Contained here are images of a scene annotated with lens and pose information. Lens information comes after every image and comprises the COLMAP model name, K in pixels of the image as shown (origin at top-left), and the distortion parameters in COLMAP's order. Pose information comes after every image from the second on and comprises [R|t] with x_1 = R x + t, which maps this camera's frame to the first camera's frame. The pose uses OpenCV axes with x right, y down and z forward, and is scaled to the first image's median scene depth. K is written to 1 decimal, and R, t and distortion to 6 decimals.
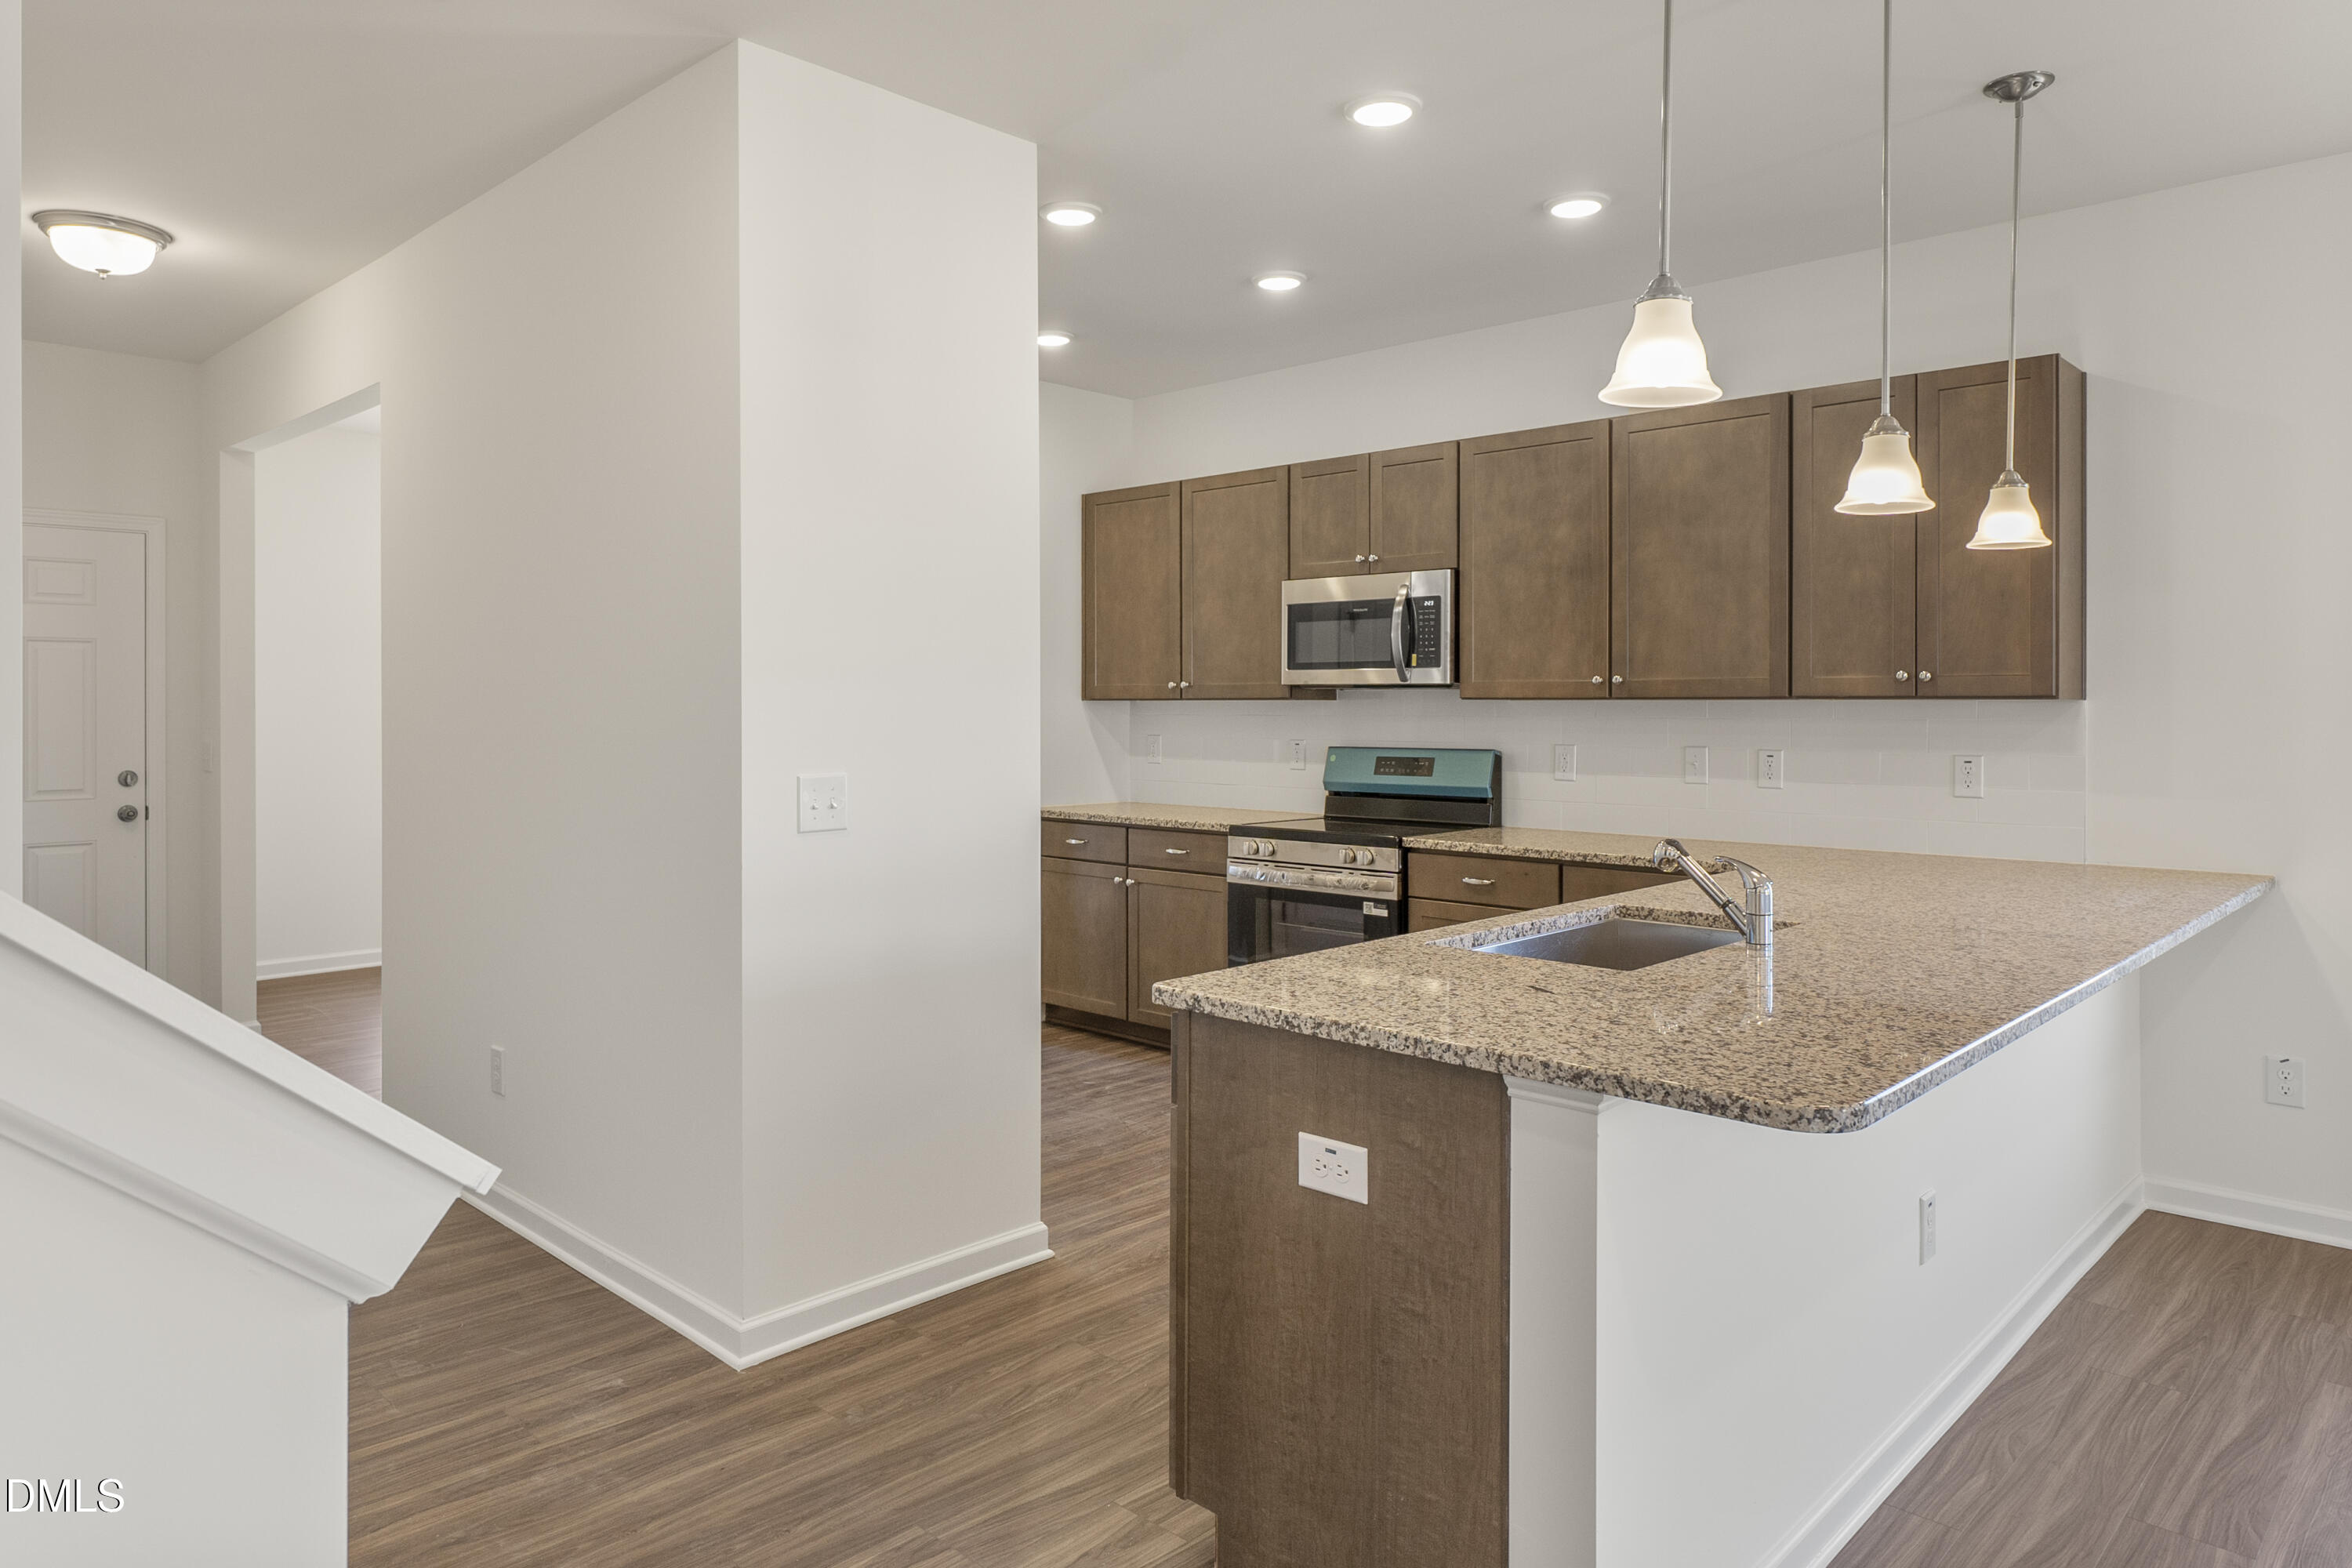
lens RADIAL K [[1472.1, 0, 1155.5], [0, 1472.1, 710.1], [0, 0, 1]] dist [-0.000217, 0.000753]
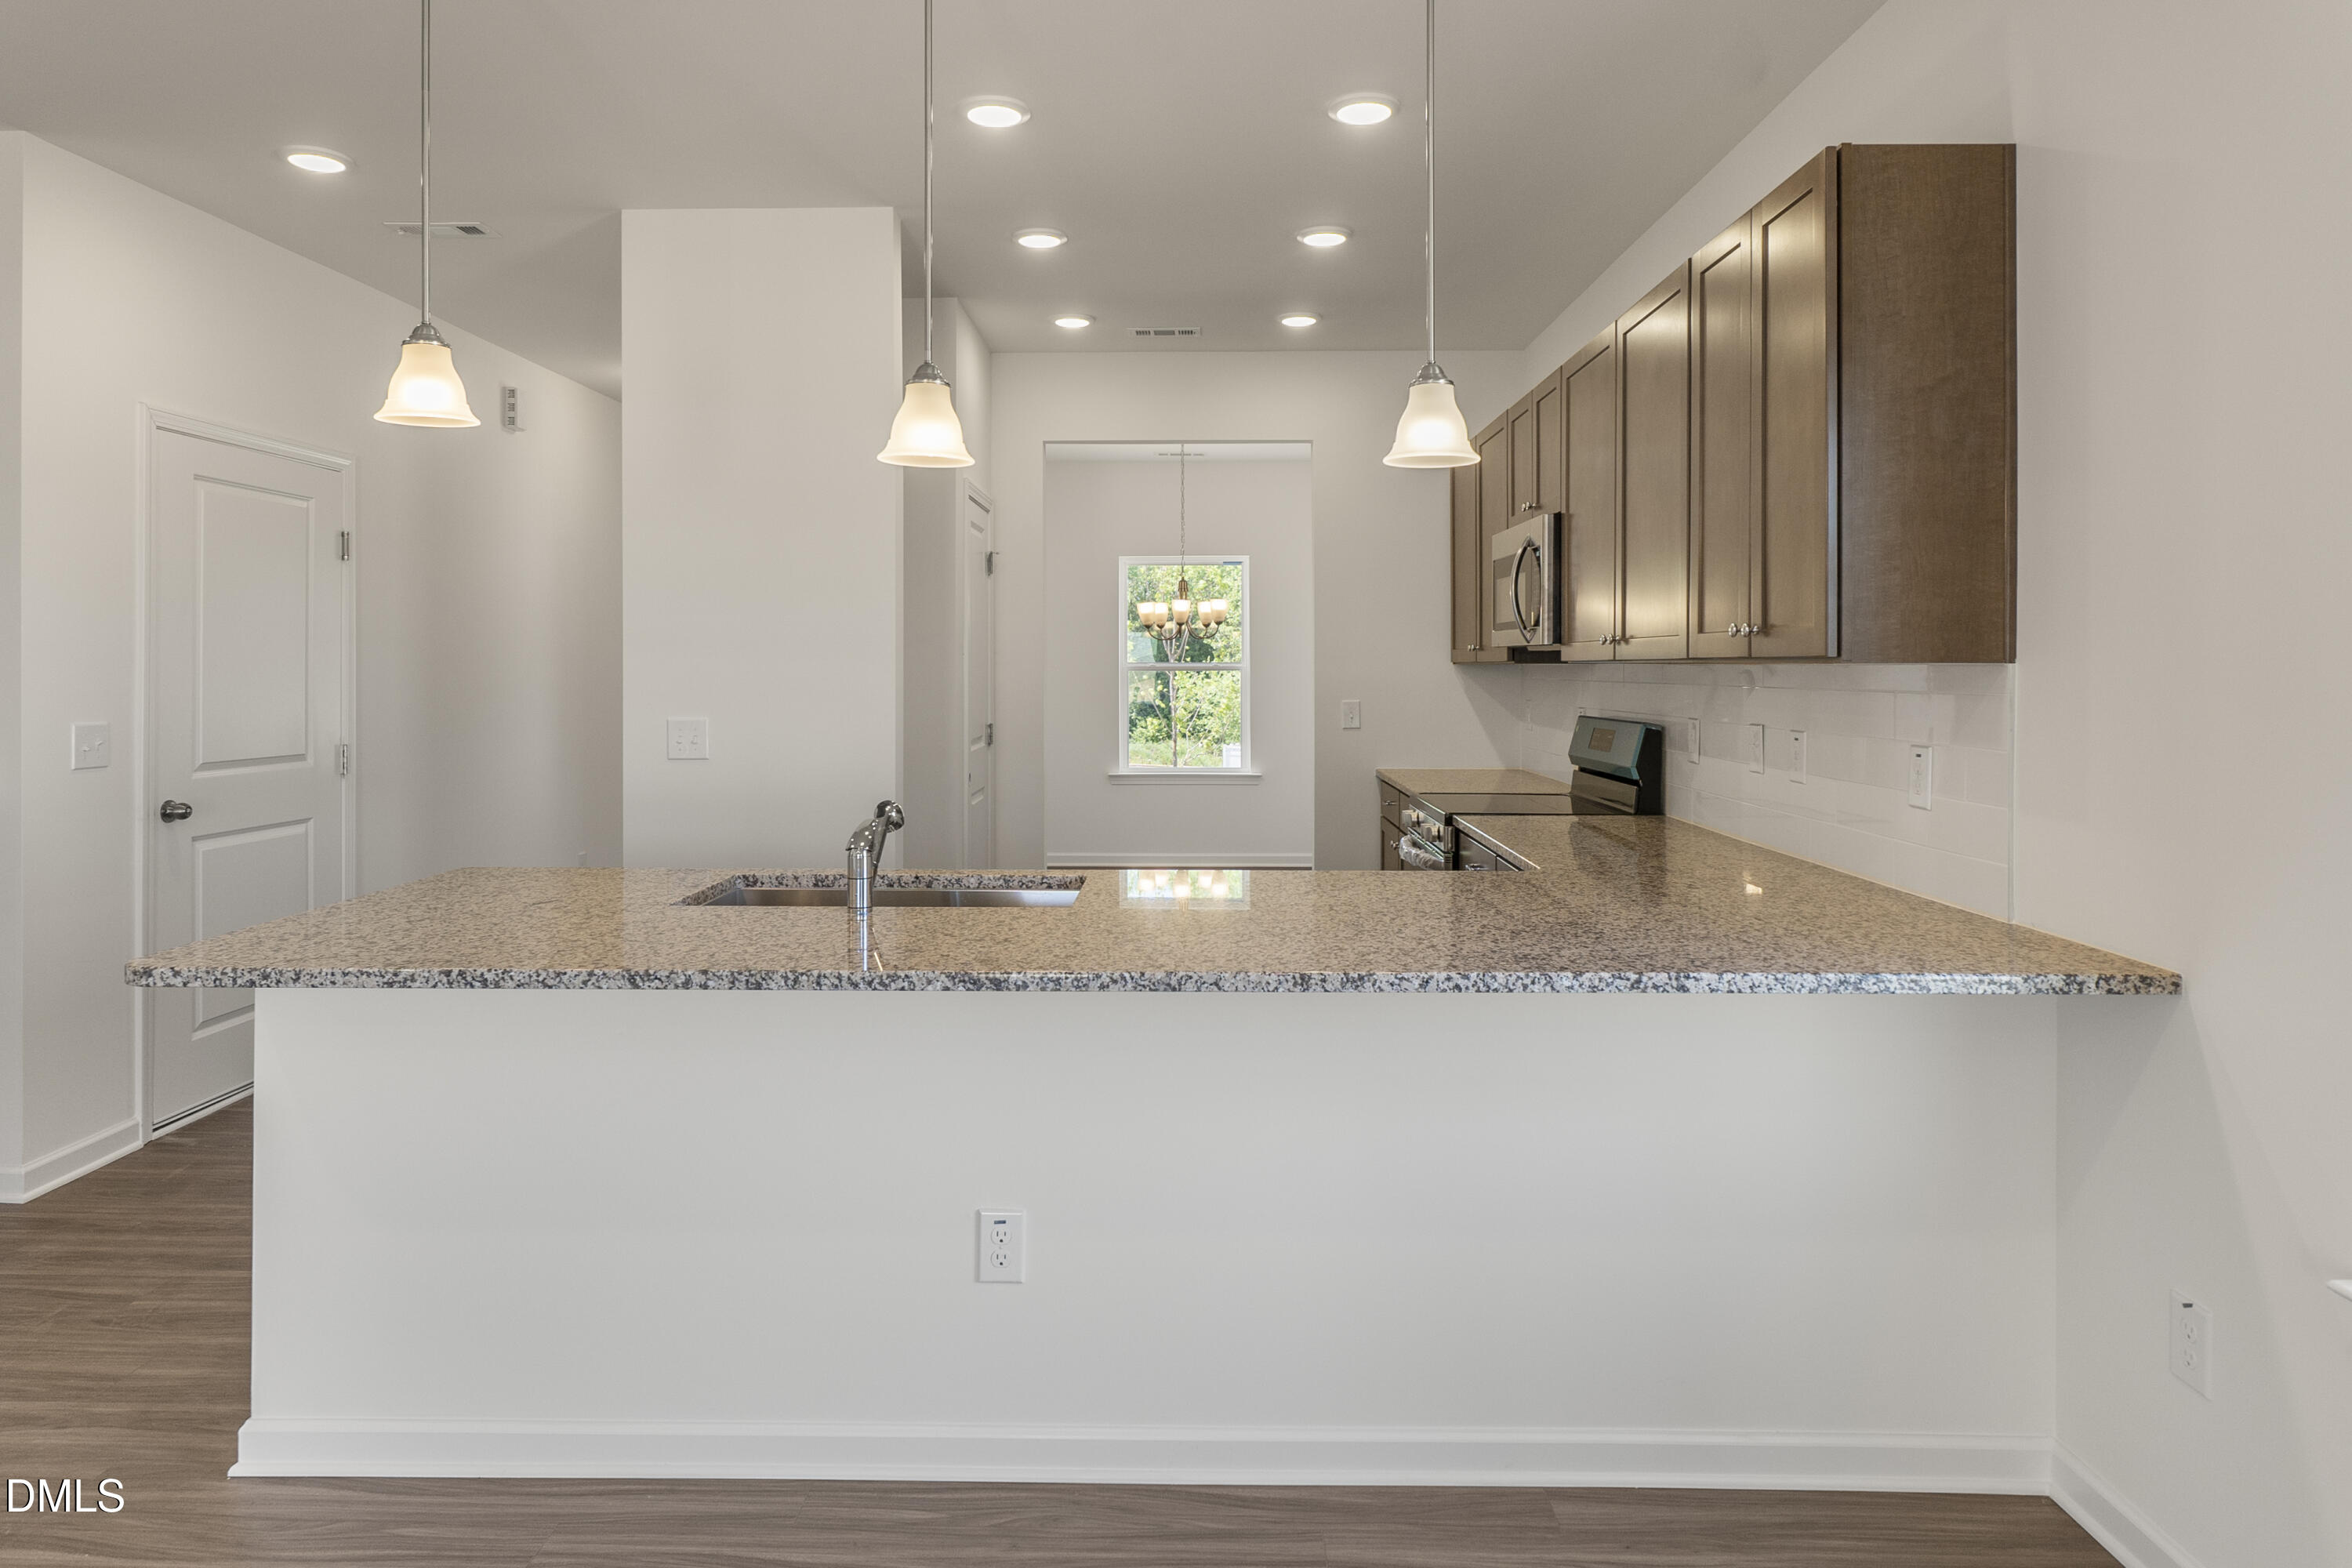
lens RADIAL K [[1472.1, 0, 1178.5], [0, 1472.1, 665.6], [0, 0, 1]] dist [-0.000217, 0.000753]
pose [[0.675725, 0.000594, -0.737154, 0.739706], [-0.003308, 0.999992, -0.002227, -0.002988], [0.737147, 0.003944, 0.675721, 0.269299]]
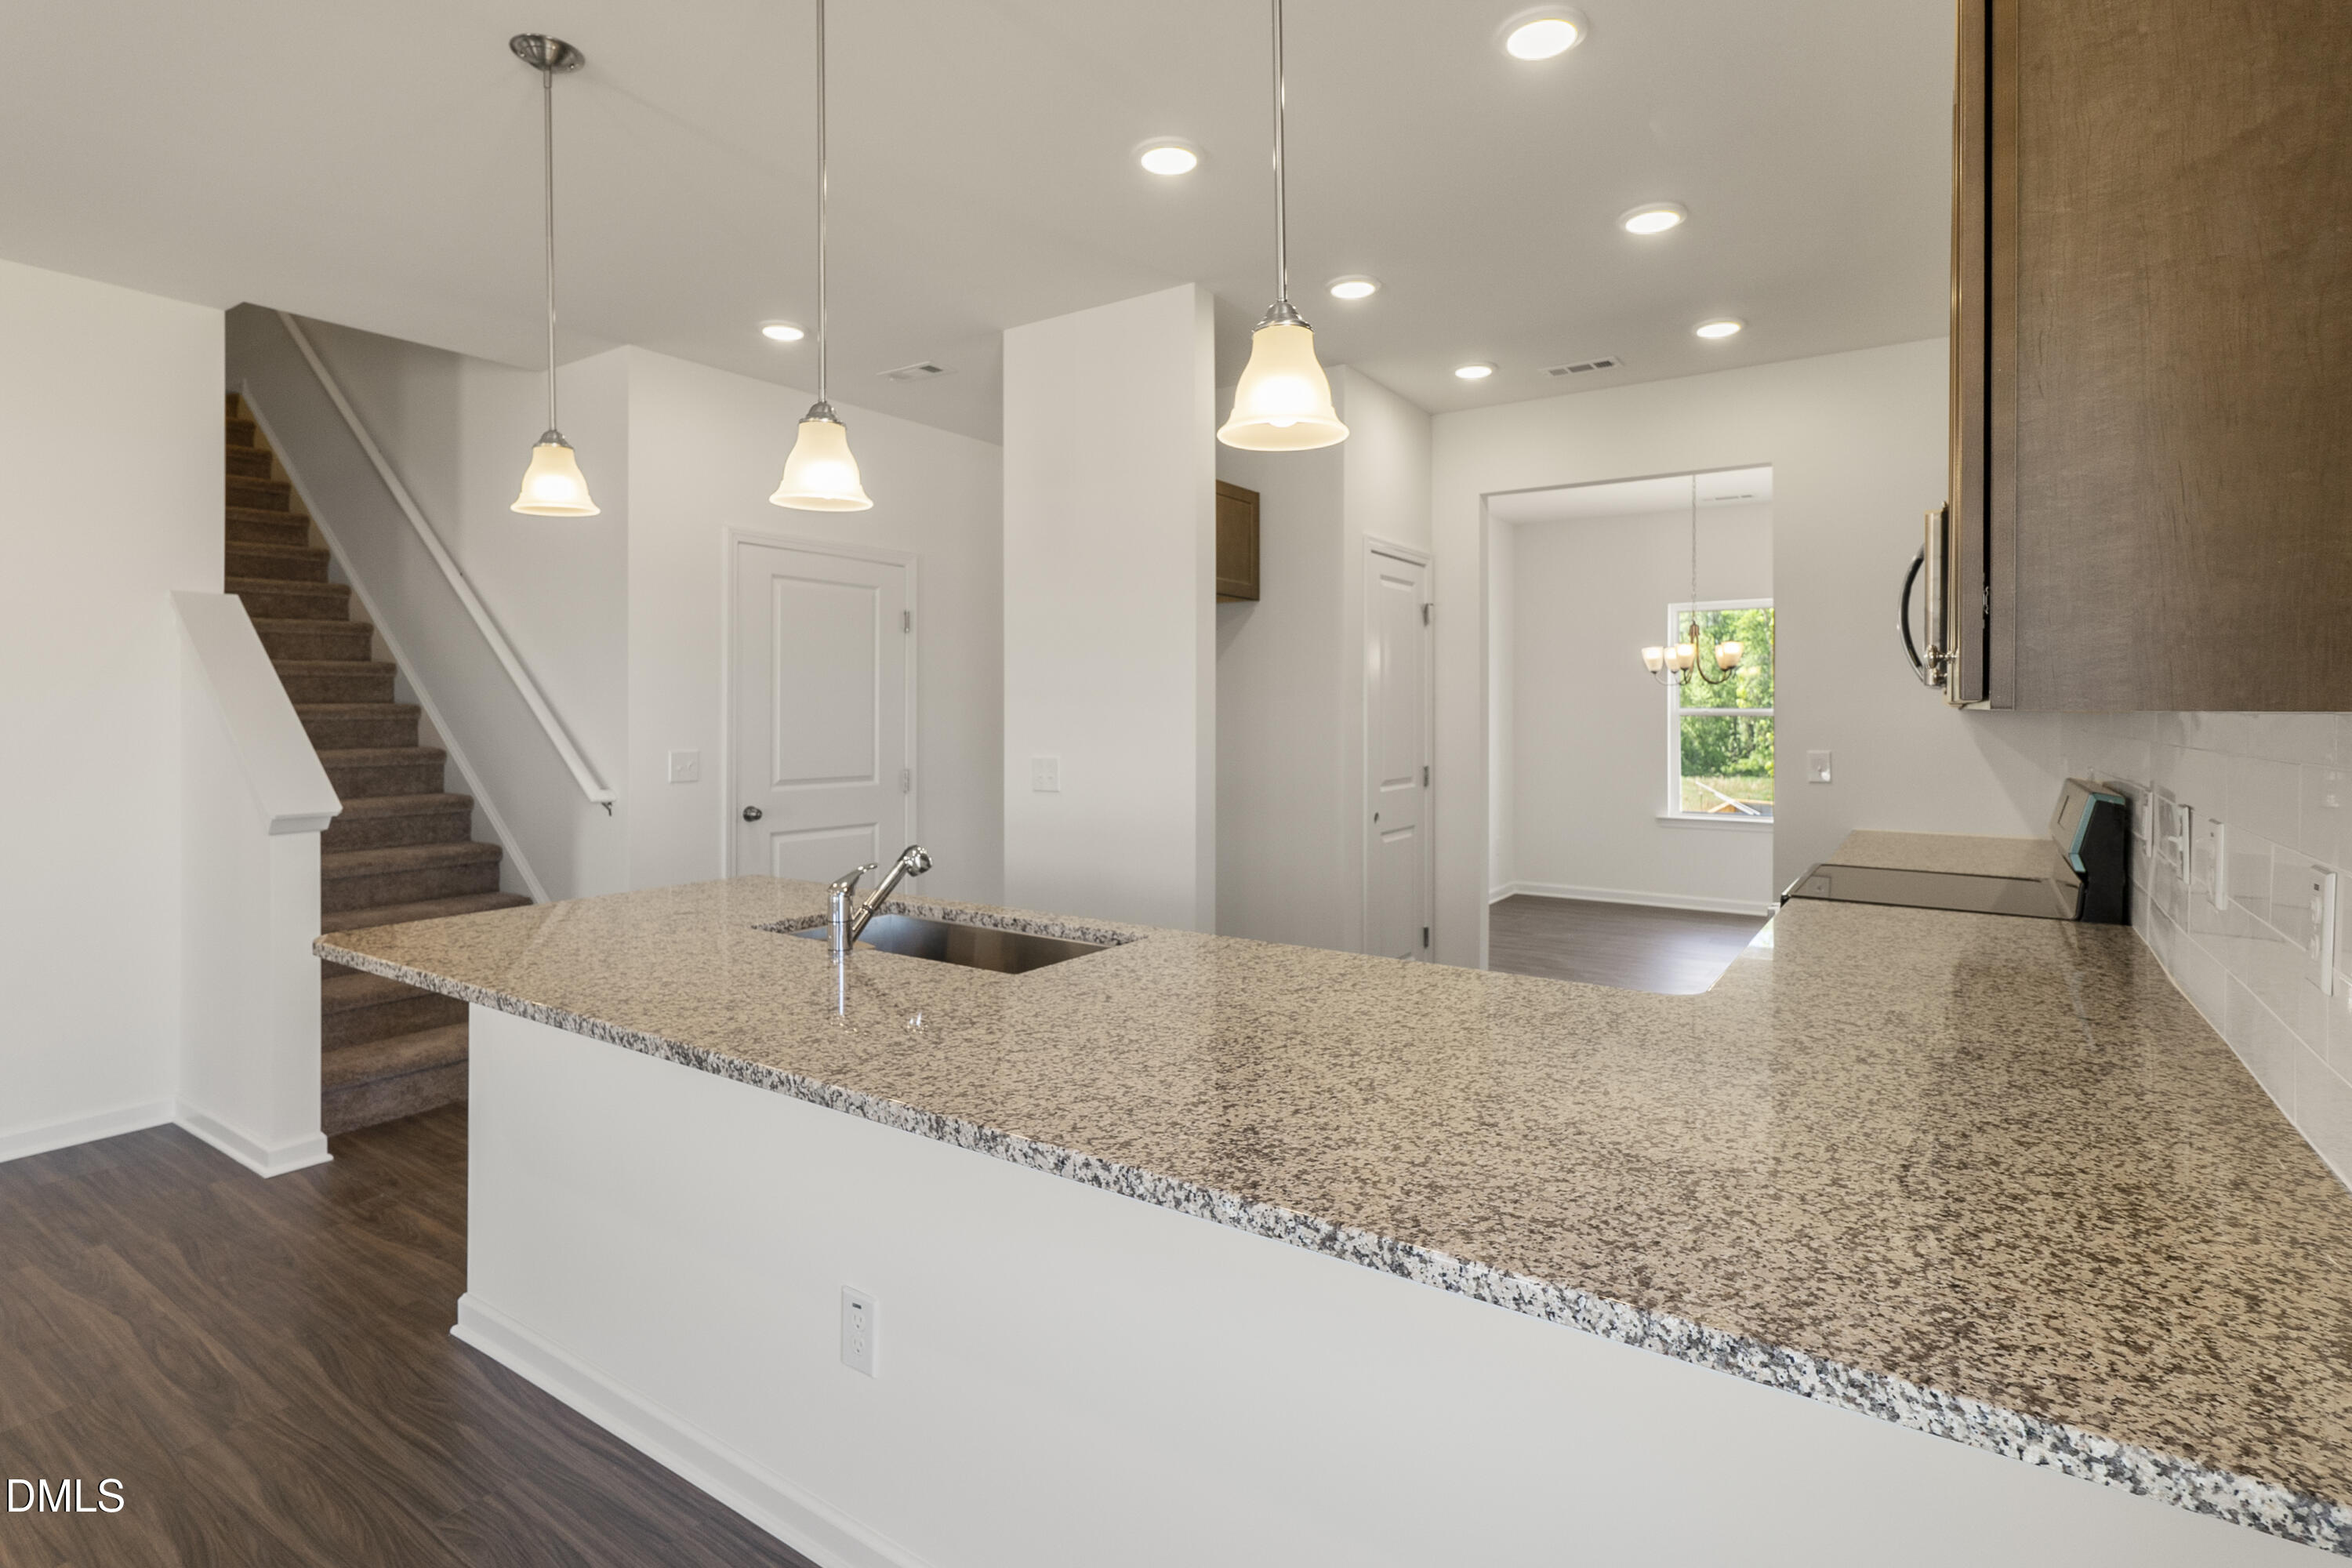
lens RADIAL K [[1170.0, 0, 1160.7], [0, 1170.0, 713.2], [0, 0, 1]] dist [0.006634, -0.001292]
pose [[0.152574, 0.003767, -0.988285, 0.711671], [-0.005434, 0.999981, 0.002972, -0.005354], [0.988277, 0.004916, 0.152591, 0.617996]]
